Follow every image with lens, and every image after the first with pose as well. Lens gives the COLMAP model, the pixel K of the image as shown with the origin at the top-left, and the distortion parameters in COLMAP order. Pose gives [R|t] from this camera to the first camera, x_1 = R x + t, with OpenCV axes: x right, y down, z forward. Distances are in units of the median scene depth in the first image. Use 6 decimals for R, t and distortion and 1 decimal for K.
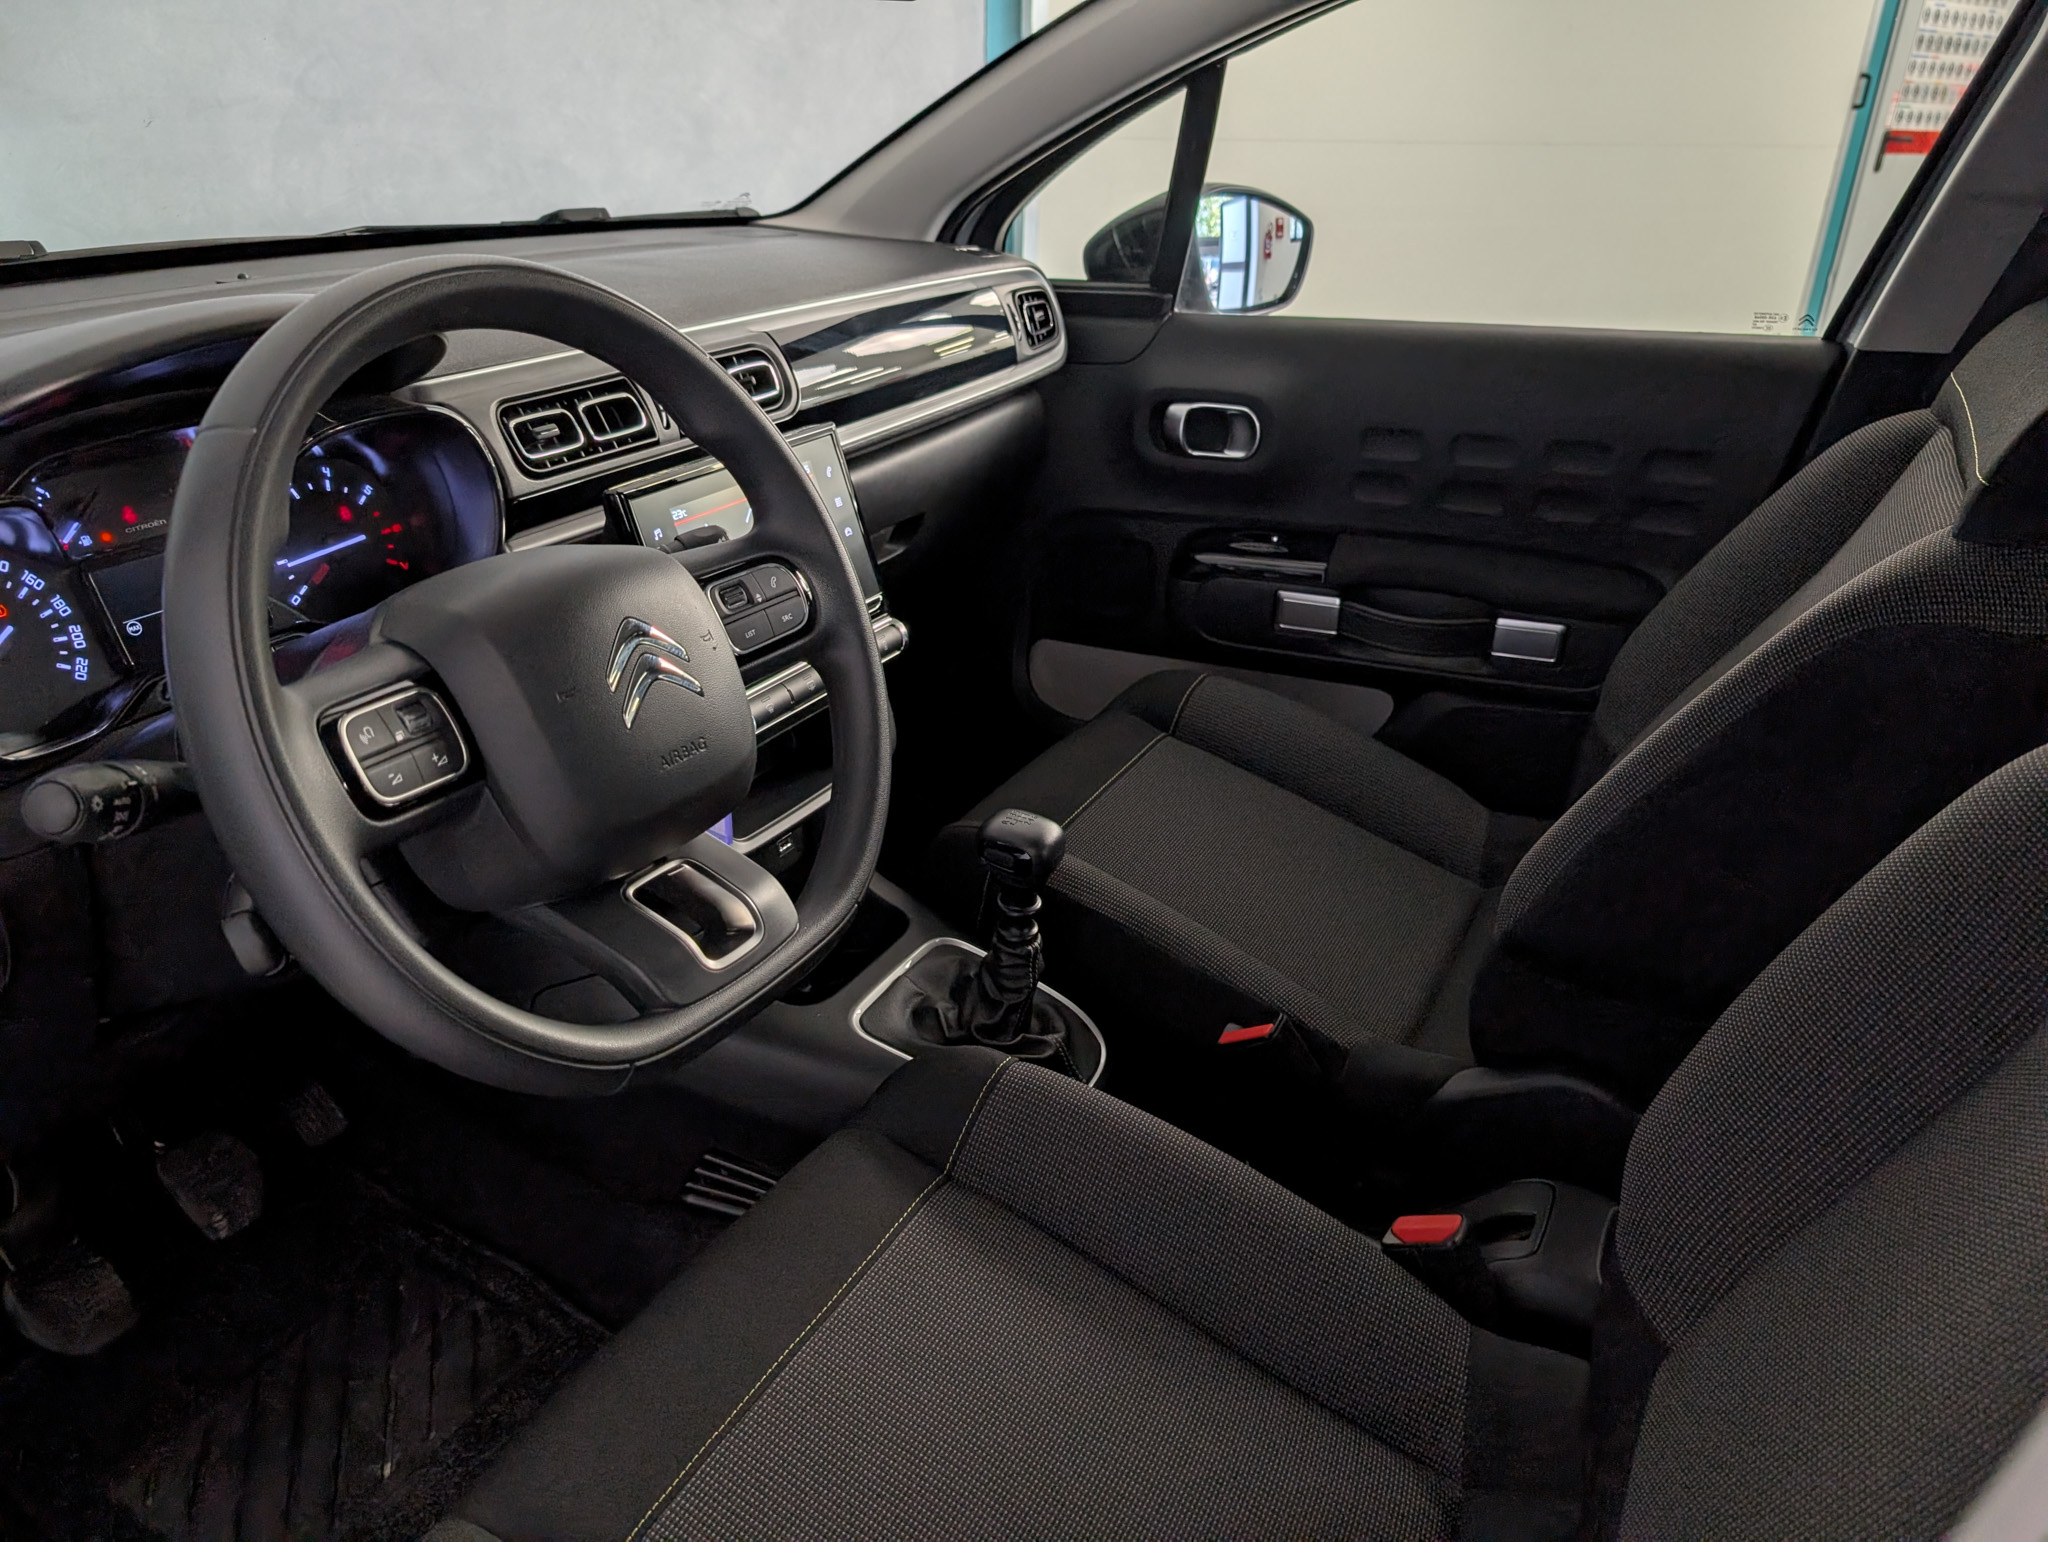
lens RADIAL K [[1471.8, 0, 1049.8], [0, 1471.8, 775.4], [0, 0, 1]] dist [0.002678, -0.011223]
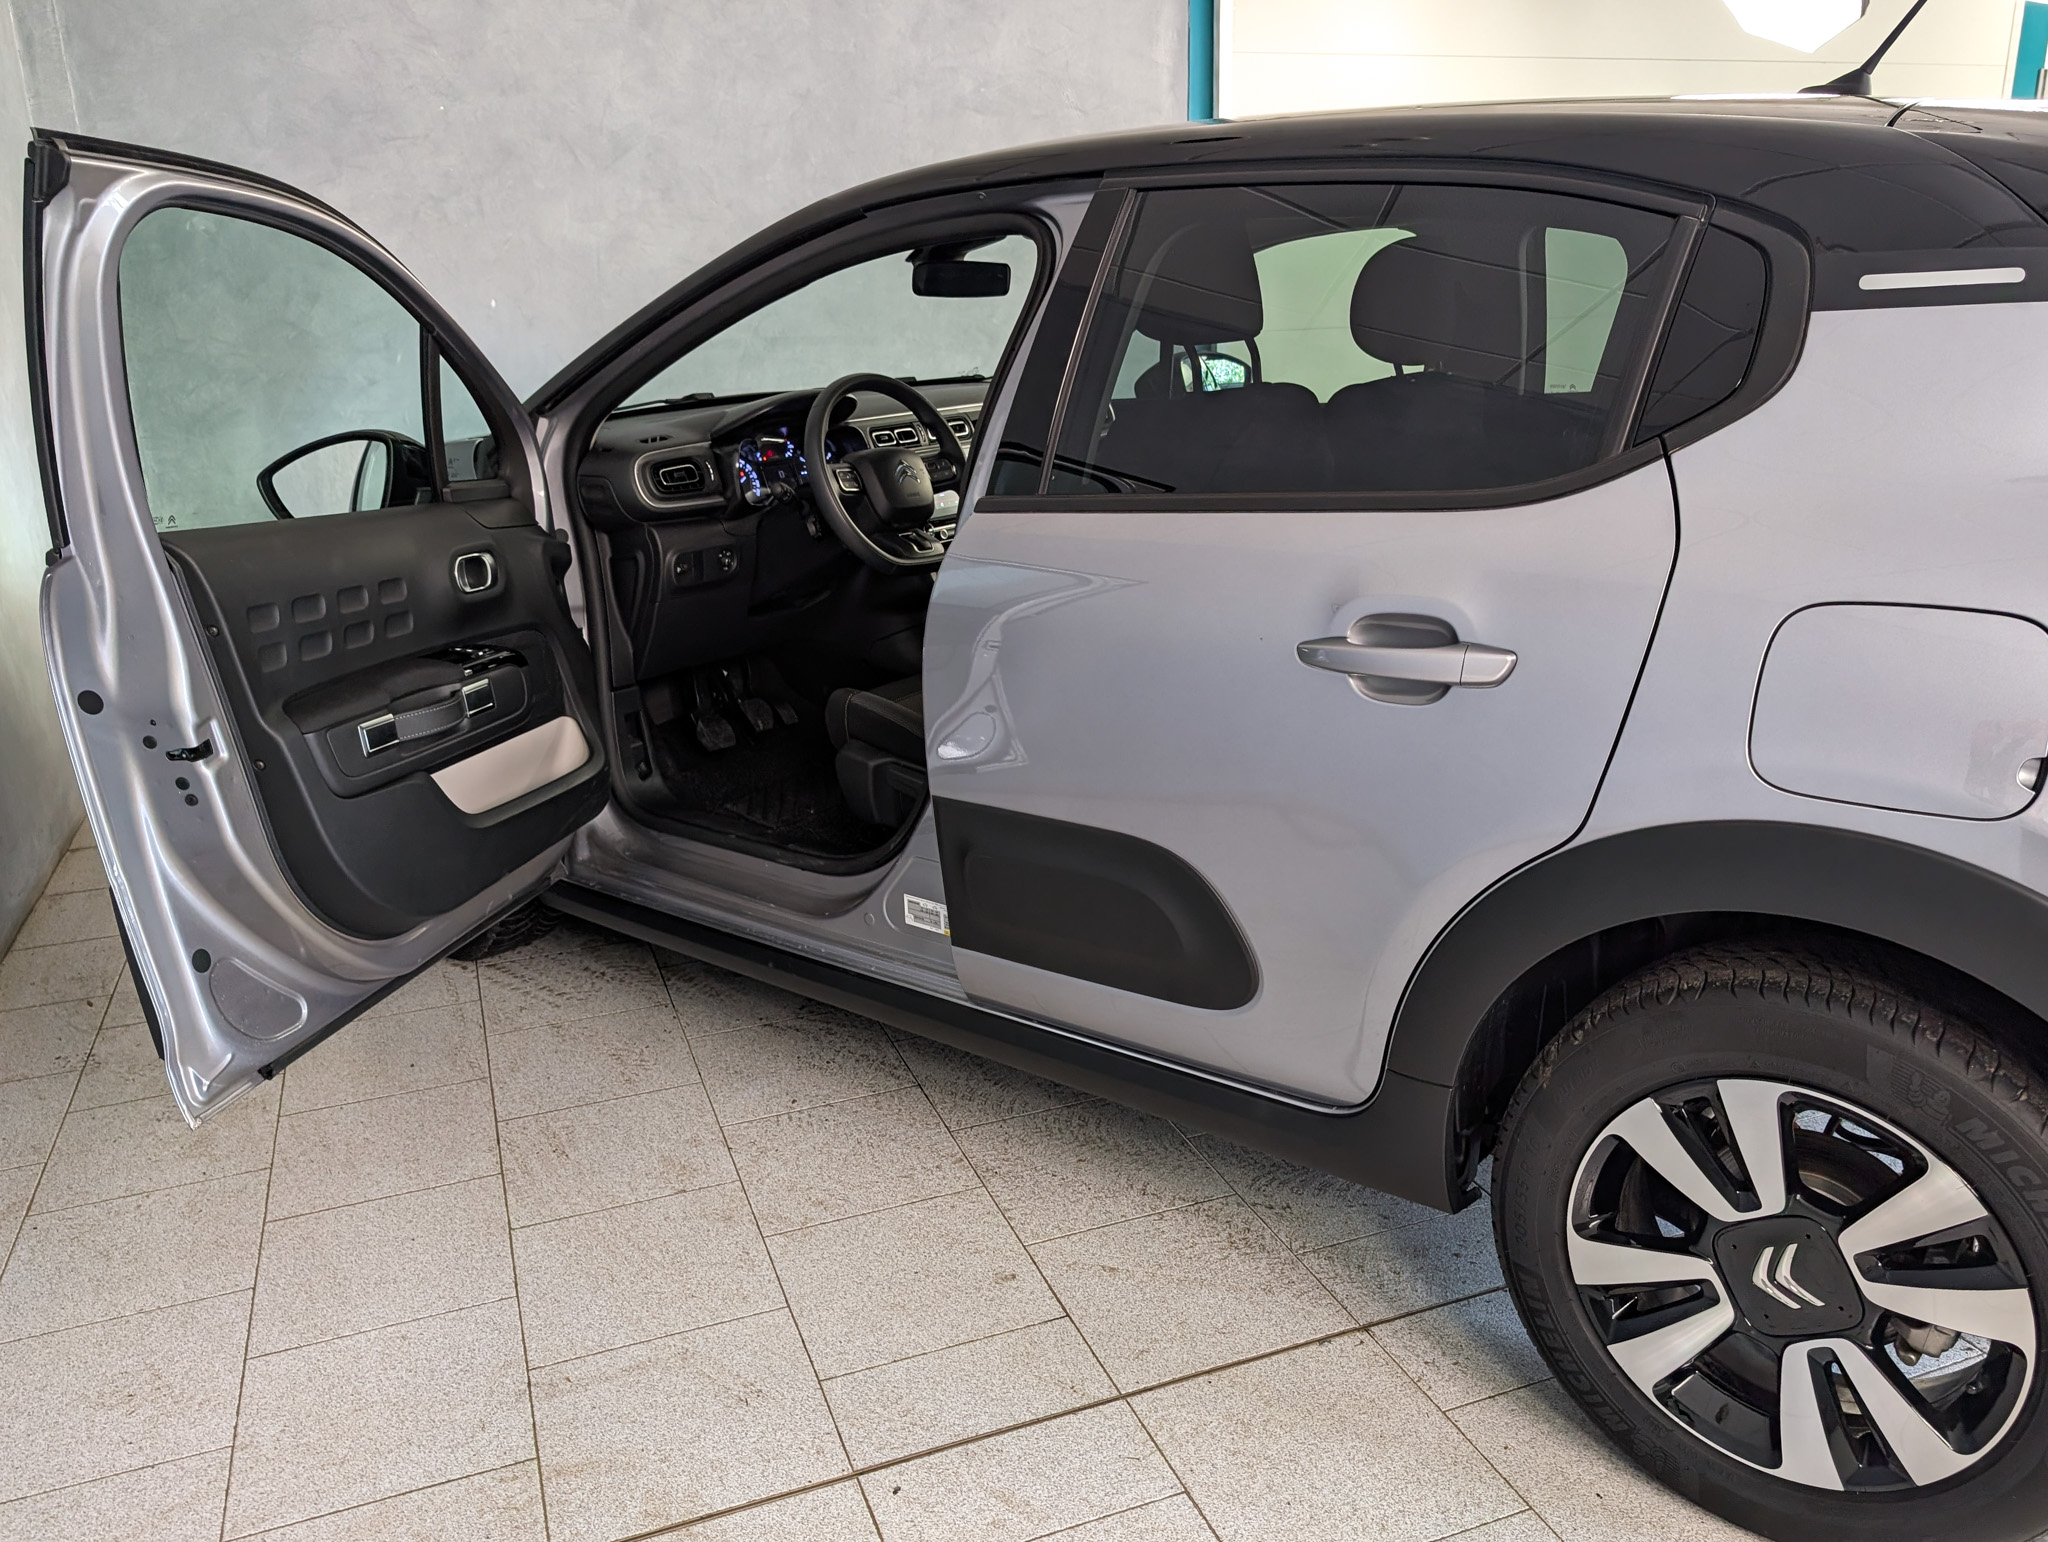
lens RADIAL K [[1562.1, 0, 1055.8], [0, 1562.1, 772.6], [0, 0, 1]] dist [0.020510, -0.015819]
pose [[0.977094, -0.001732, -0.212802, 0.722565], [-0.027708, 0.990419, -0.135284, 0.918152], [0.210997, 0.138081, 0.967685, -2.045248]]
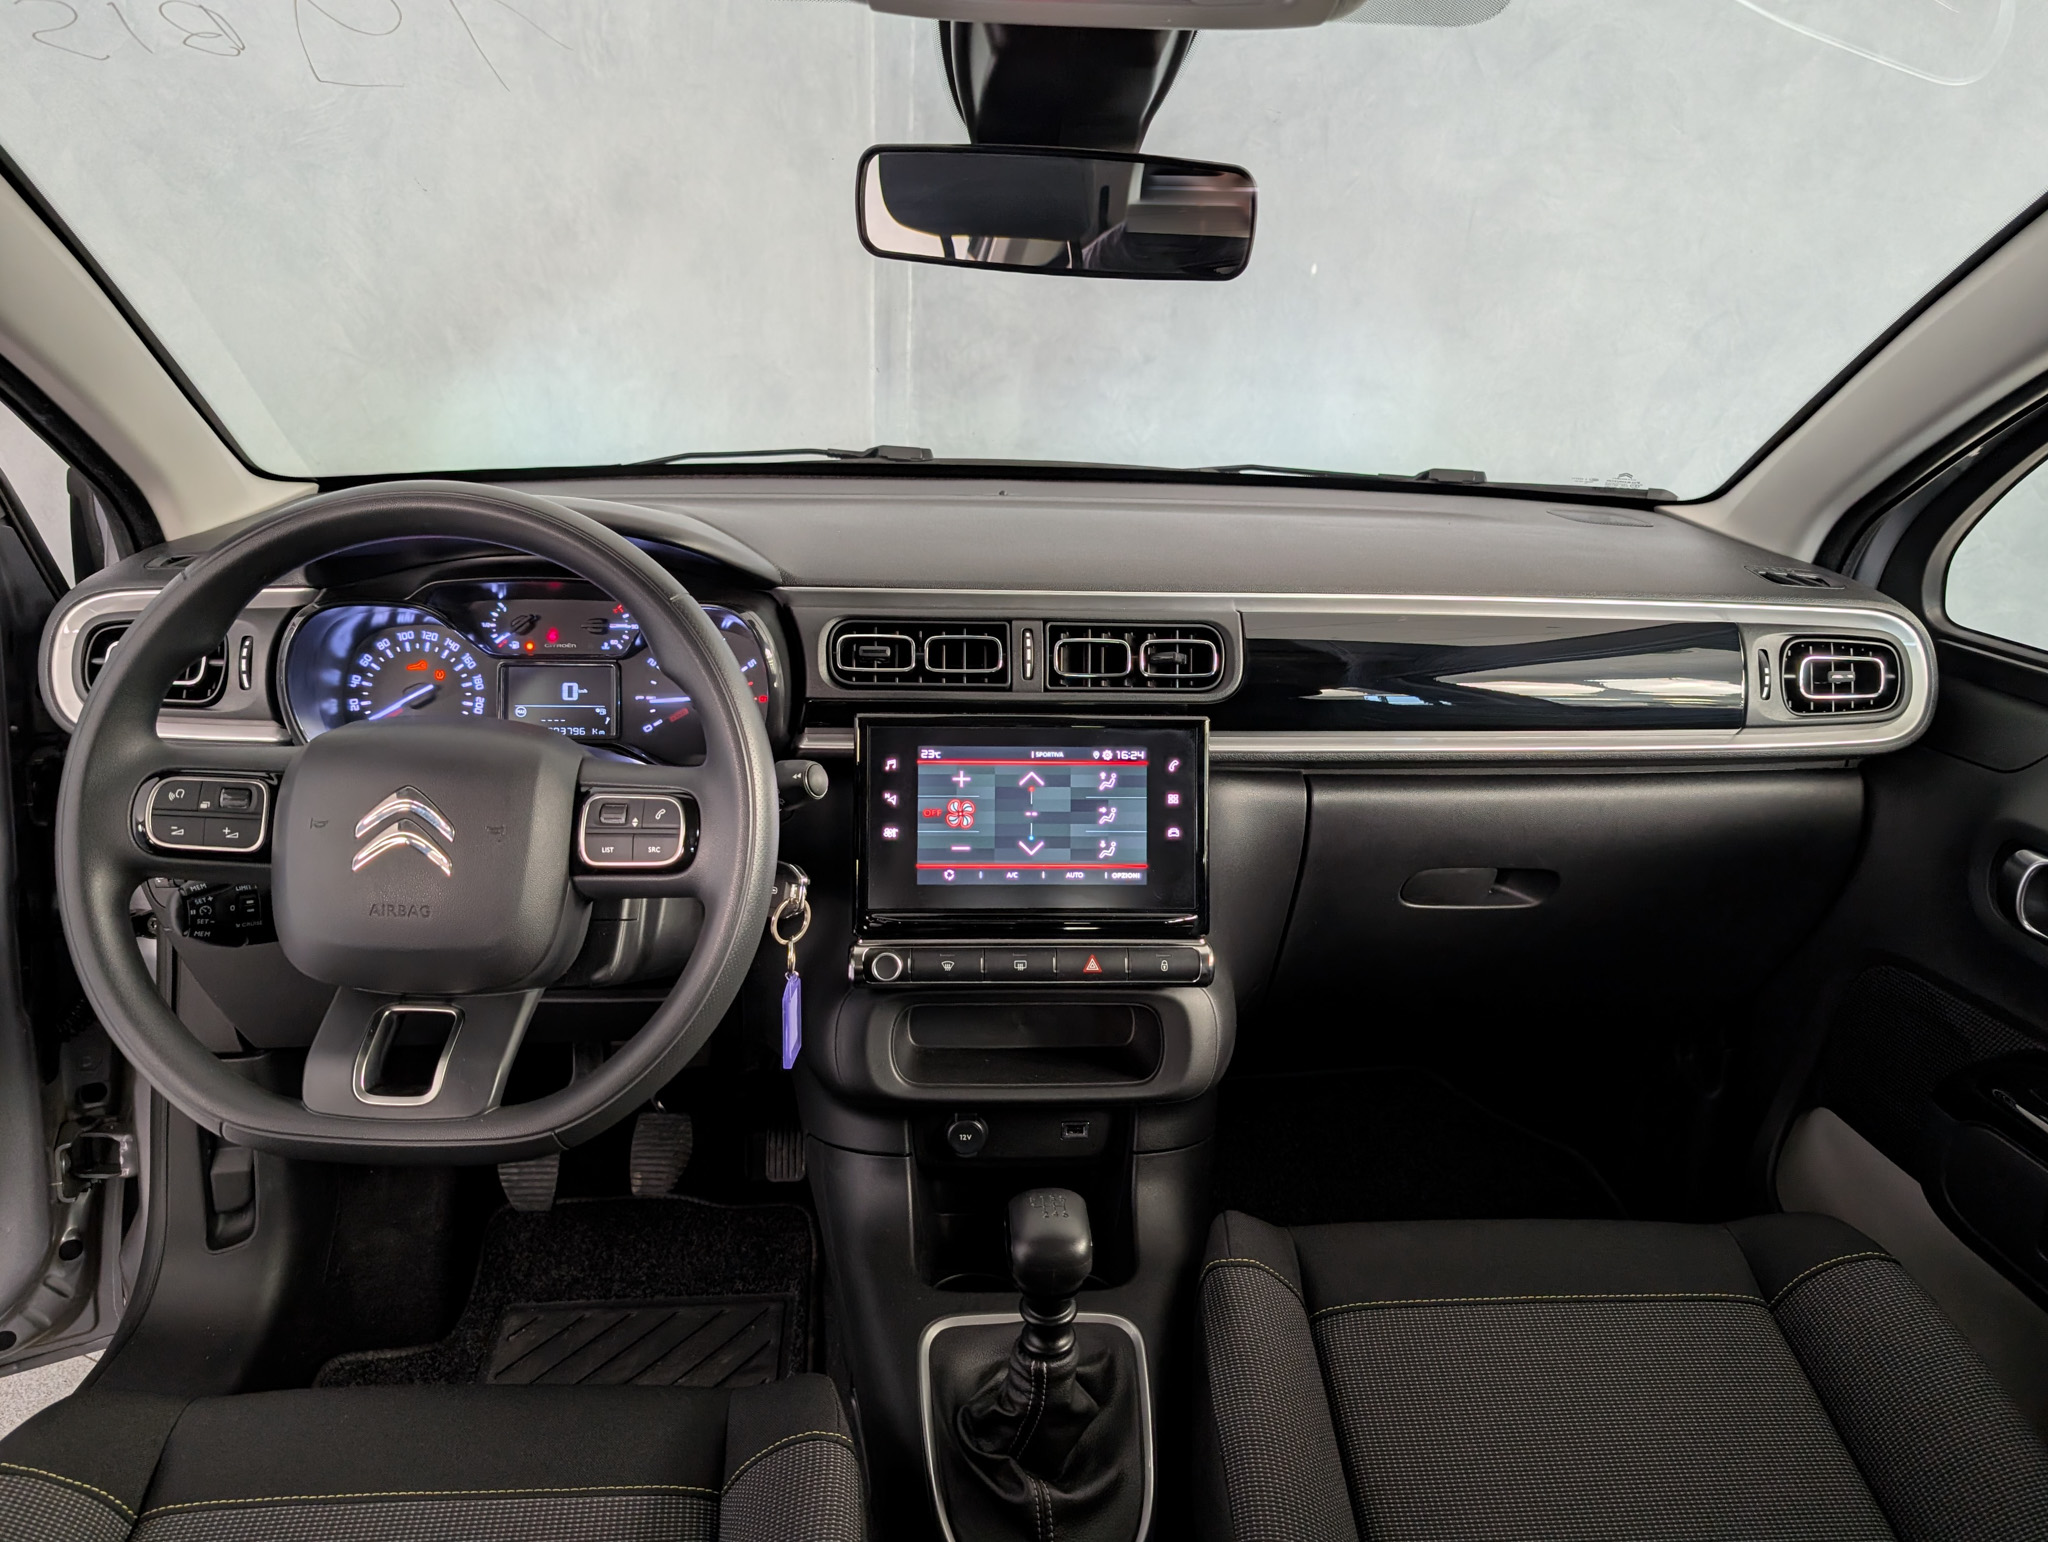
lens RADIAL K [[1471.8, 0, 1042.8], [0, 1471.8, 758.2], [0, 0, 1]] dist [0.002678, -0.011223]
pose [[0.511891, 0.260392, -0.818635, 0.654835], [-0.384447, 0.921638, 0.052762, -0.273379], [0.768224, 0.287714, 0.571885, 0.509711]]
